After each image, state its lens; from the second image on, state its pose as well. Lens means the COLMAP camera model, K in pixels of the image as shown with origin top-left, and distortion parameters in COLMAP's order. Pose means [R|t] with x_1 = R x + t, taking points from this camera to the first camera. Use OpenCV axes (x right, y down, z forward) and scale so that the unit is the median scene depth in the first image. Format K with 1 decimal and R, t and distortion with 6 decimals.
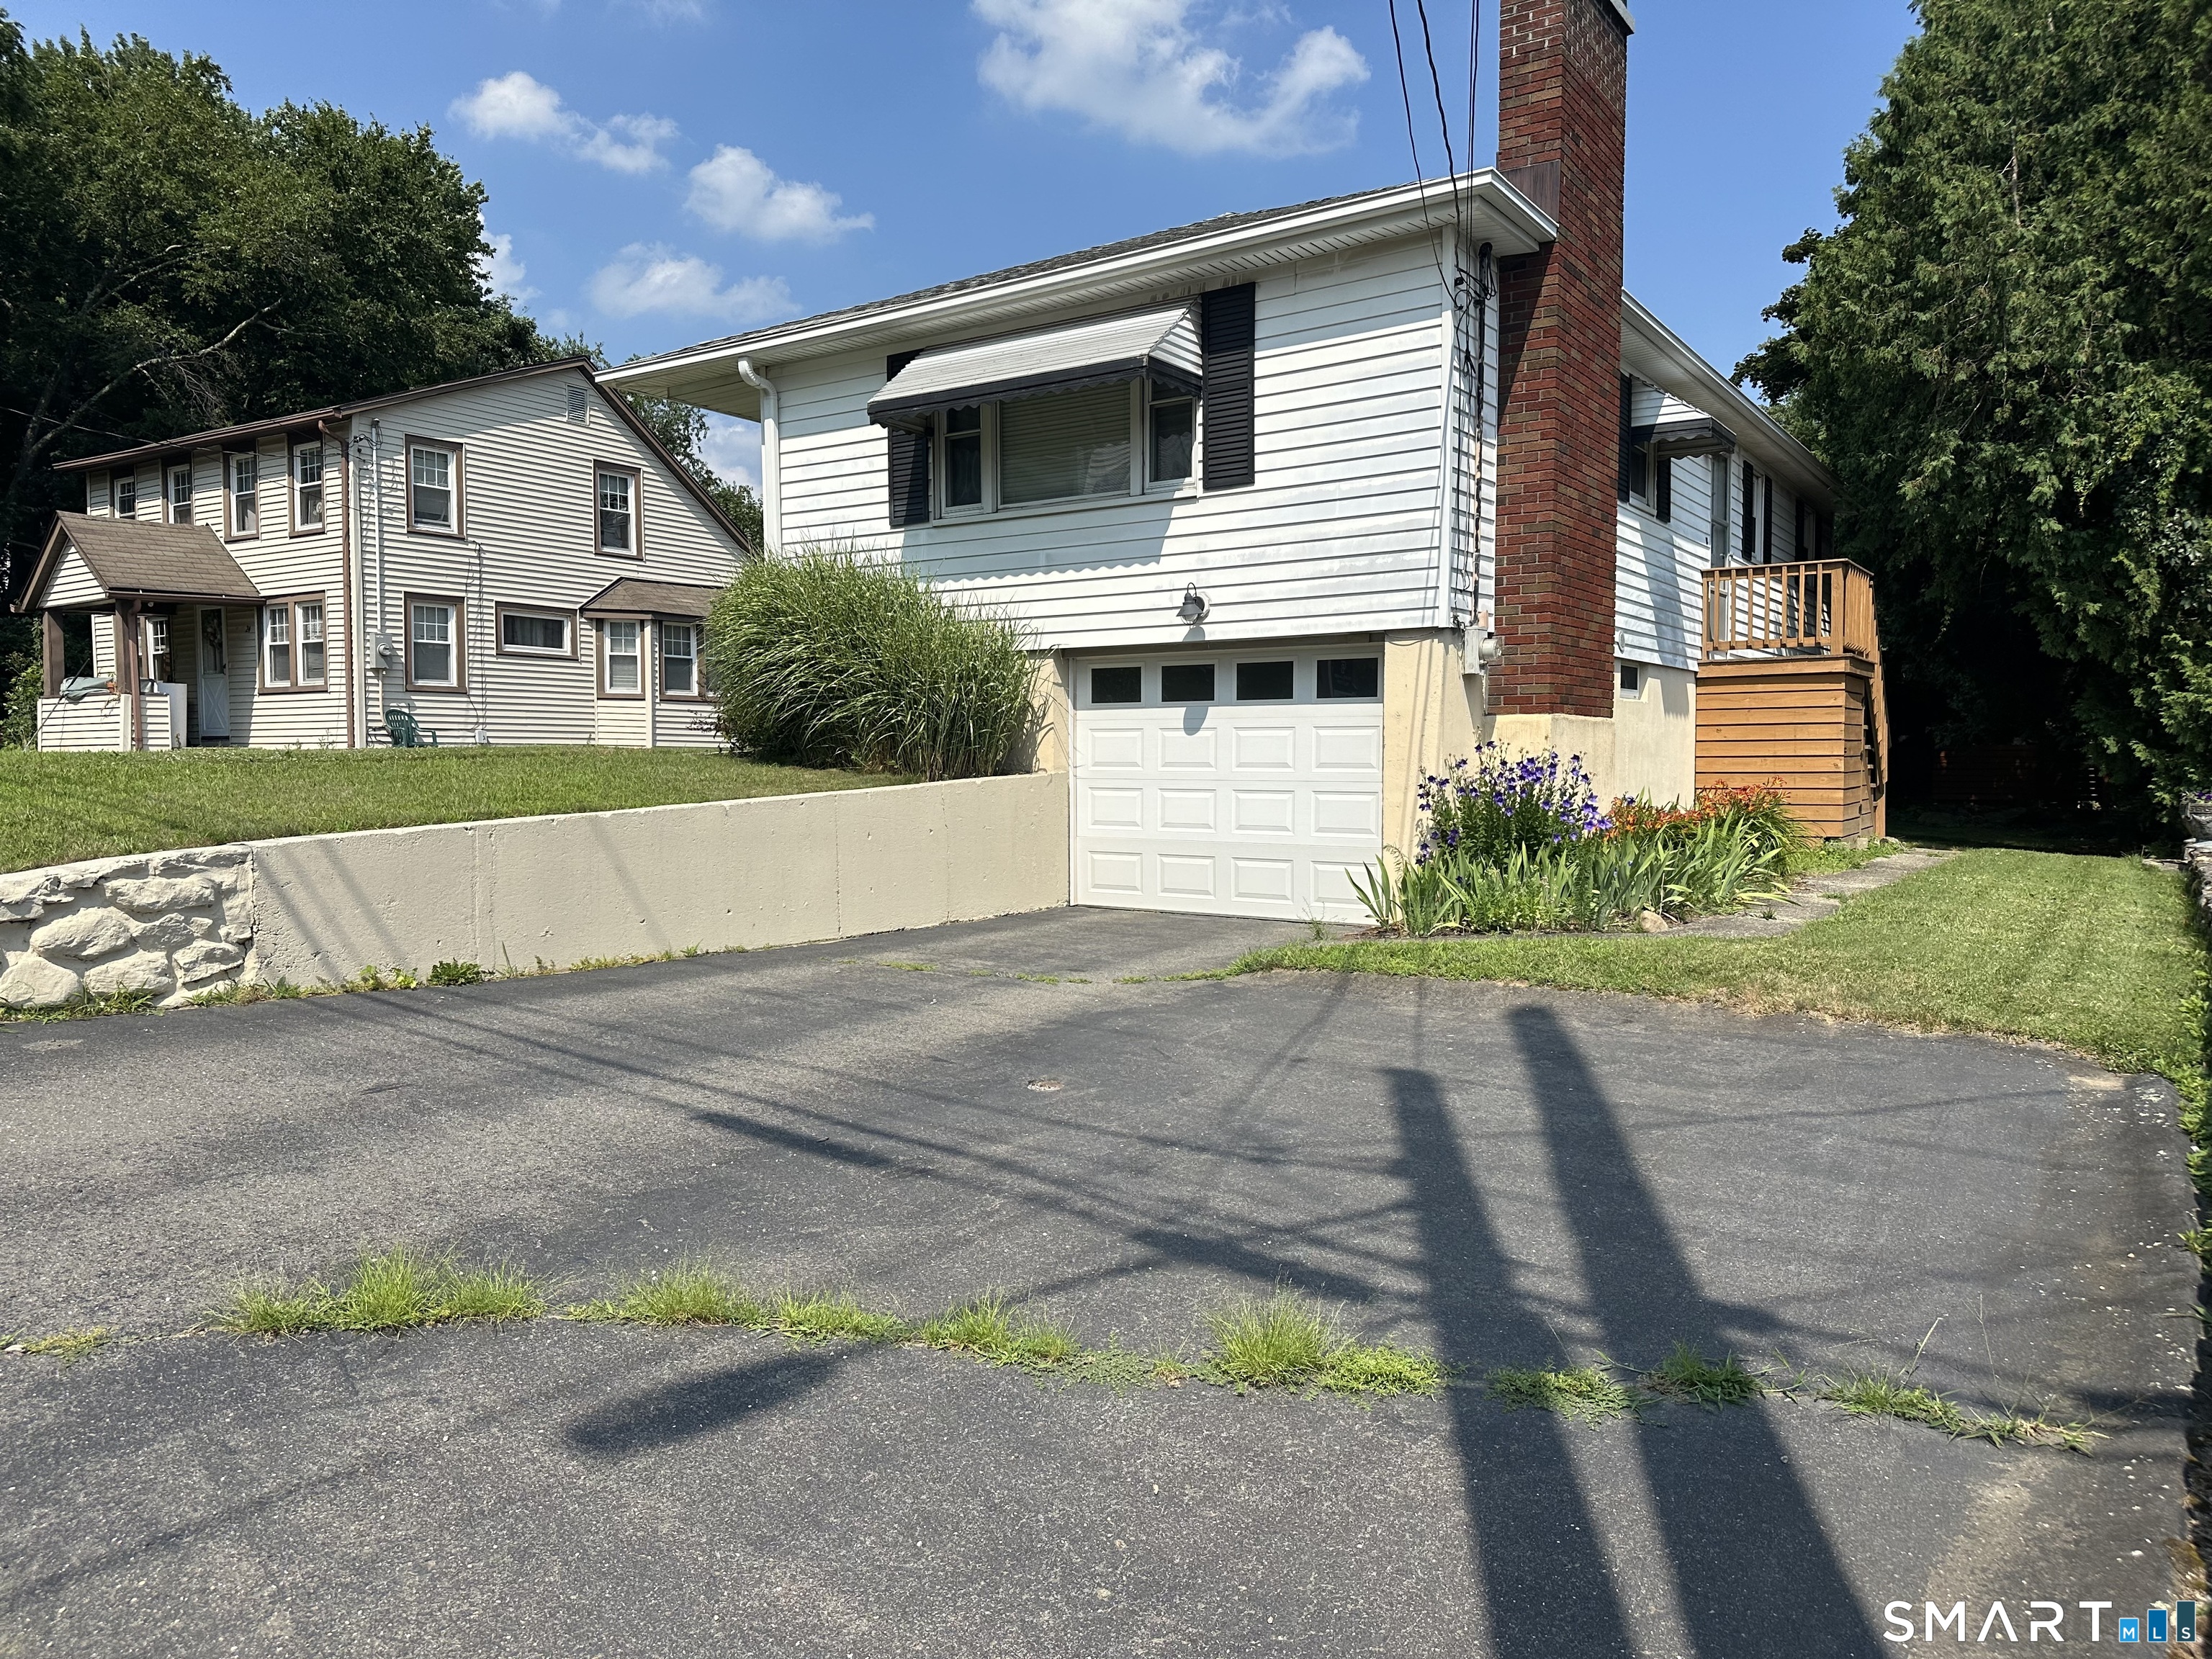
lens RADIAL K [[1565.5, 0, 1105.7], [0, 1565.5, 830.1], [0, 0, 1]] dist [0.000374, -0.000293]
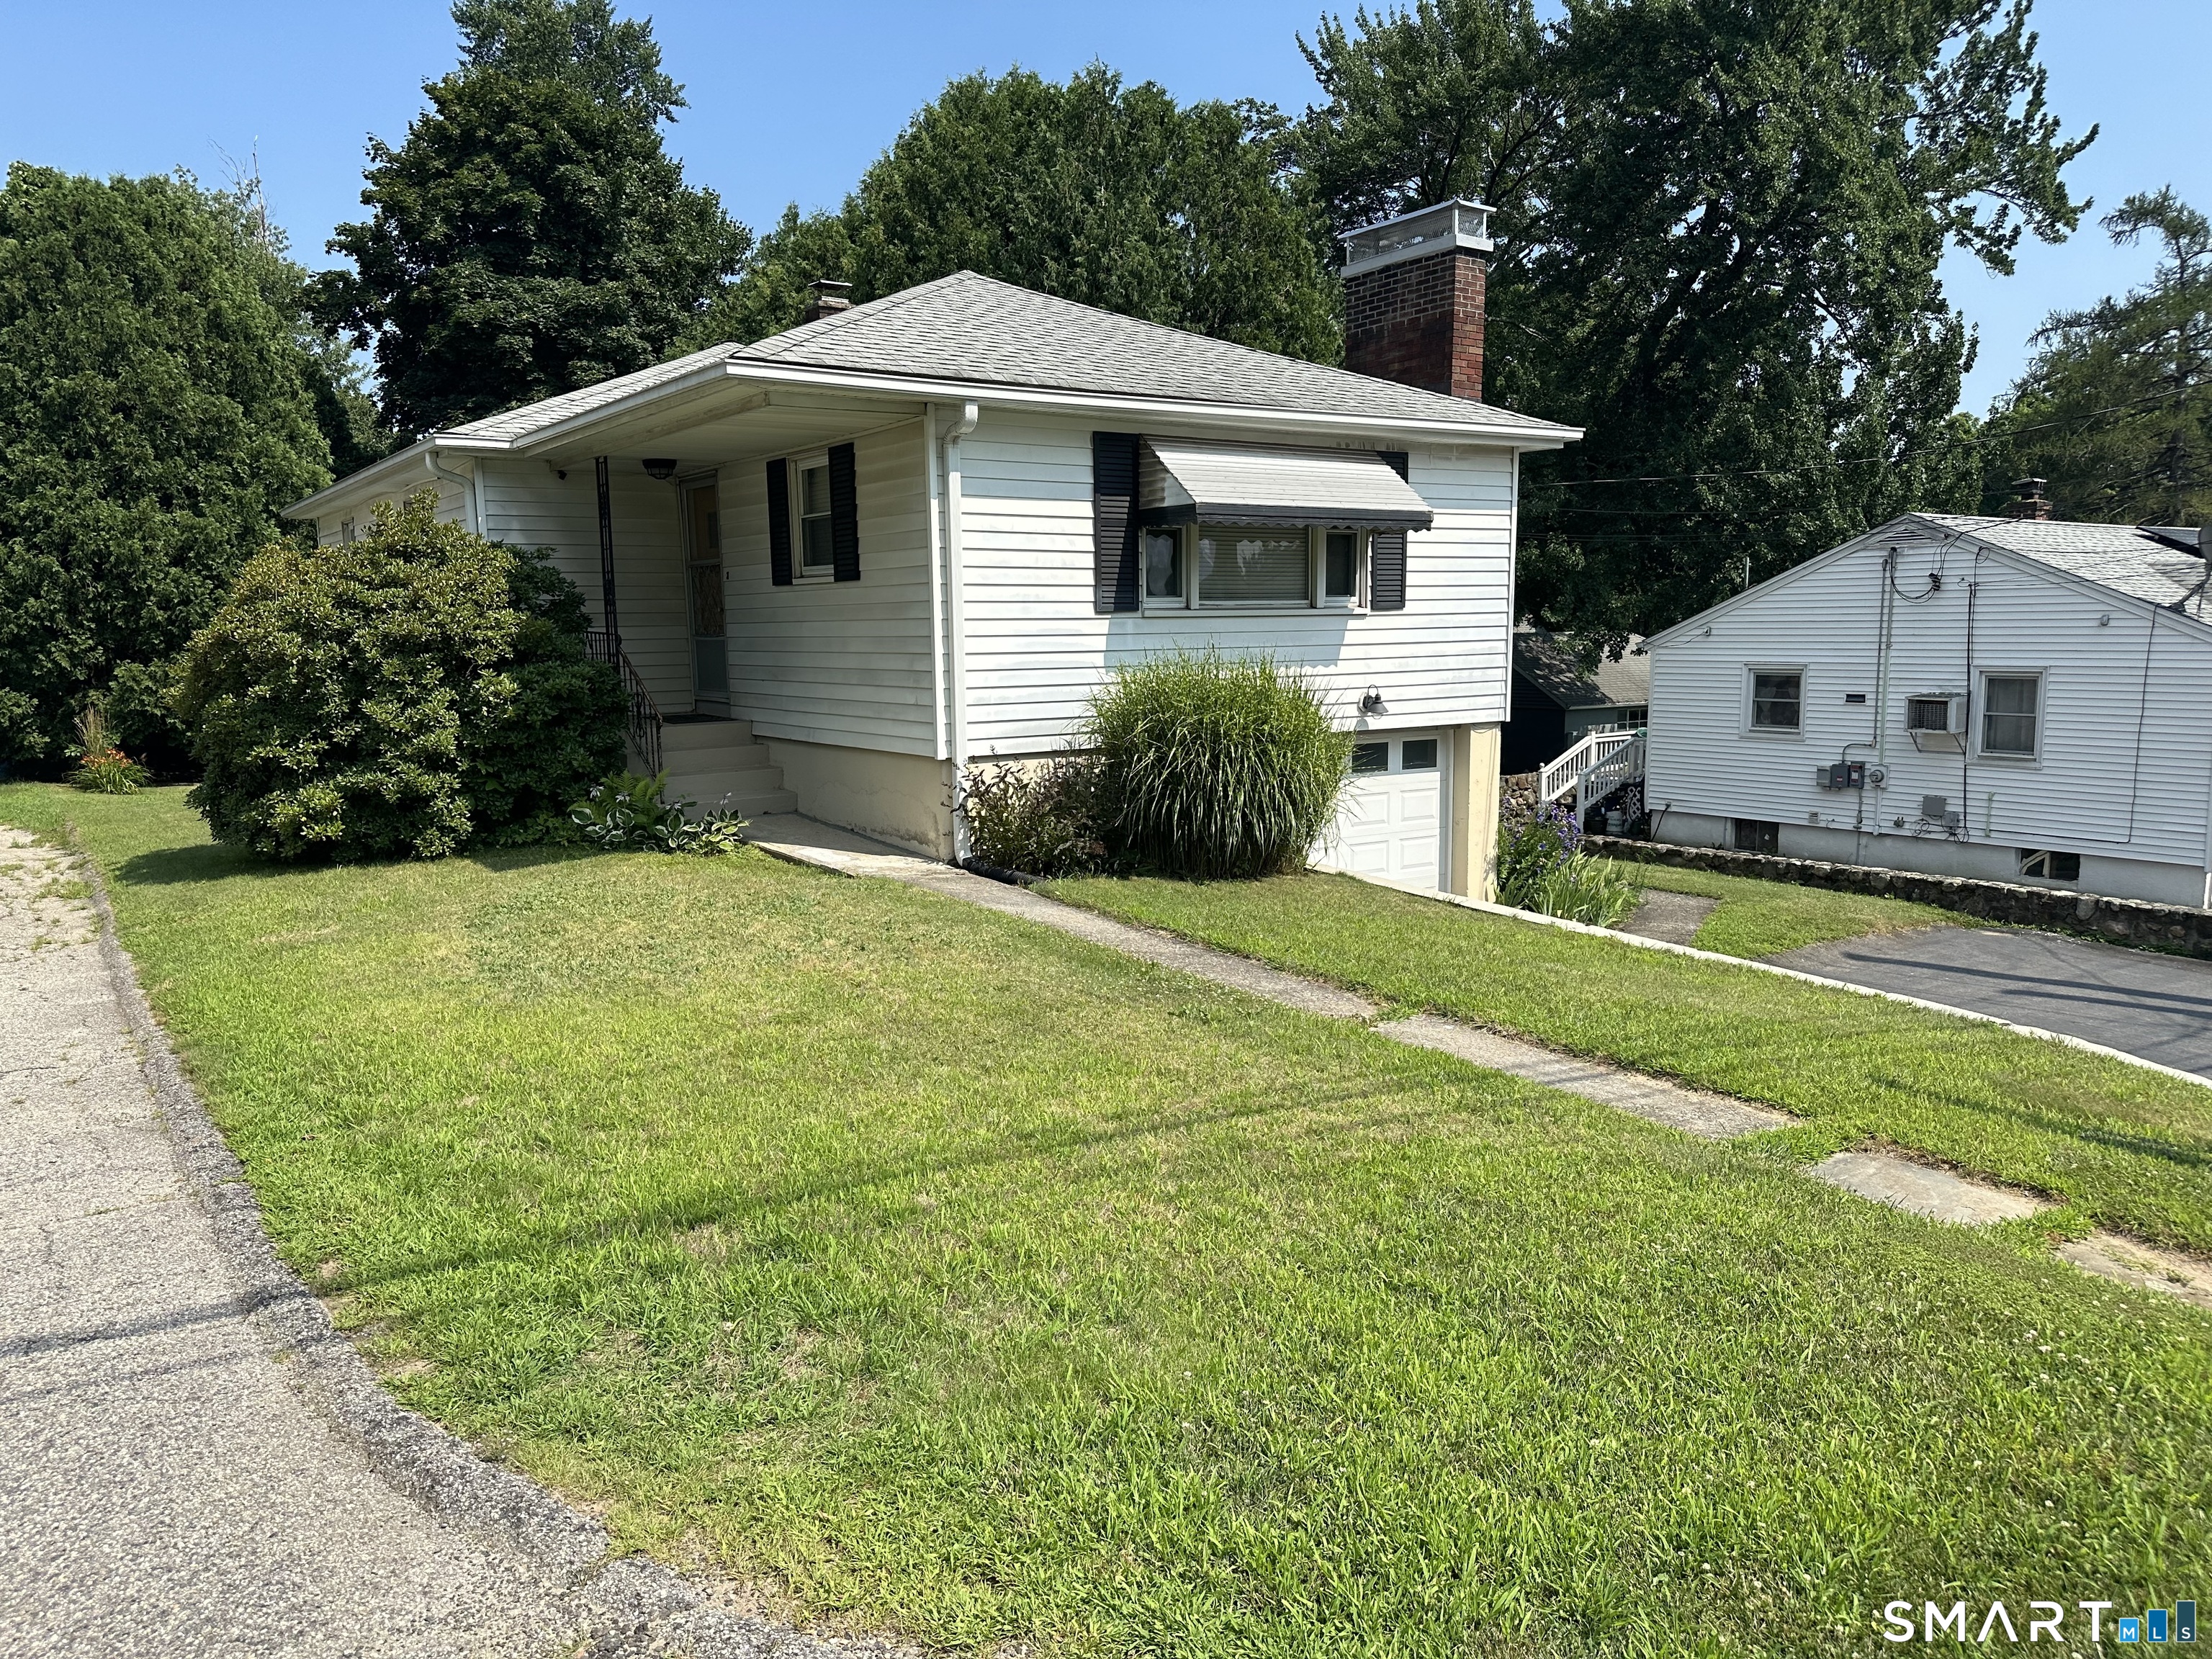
lens RADIAL K [[1565.5, 0, 1104.2], [0, 1565.5, 832.4], [0, 0, 1]] dist [0.000374, -0.000293]
pose [[0.372910, -0.123012, 0.919677, -1.166832], [0.051014, 0.992392, 0.112053, -0.189567], [-0.926464, 0.005131, 0.376348, 0.721092]]
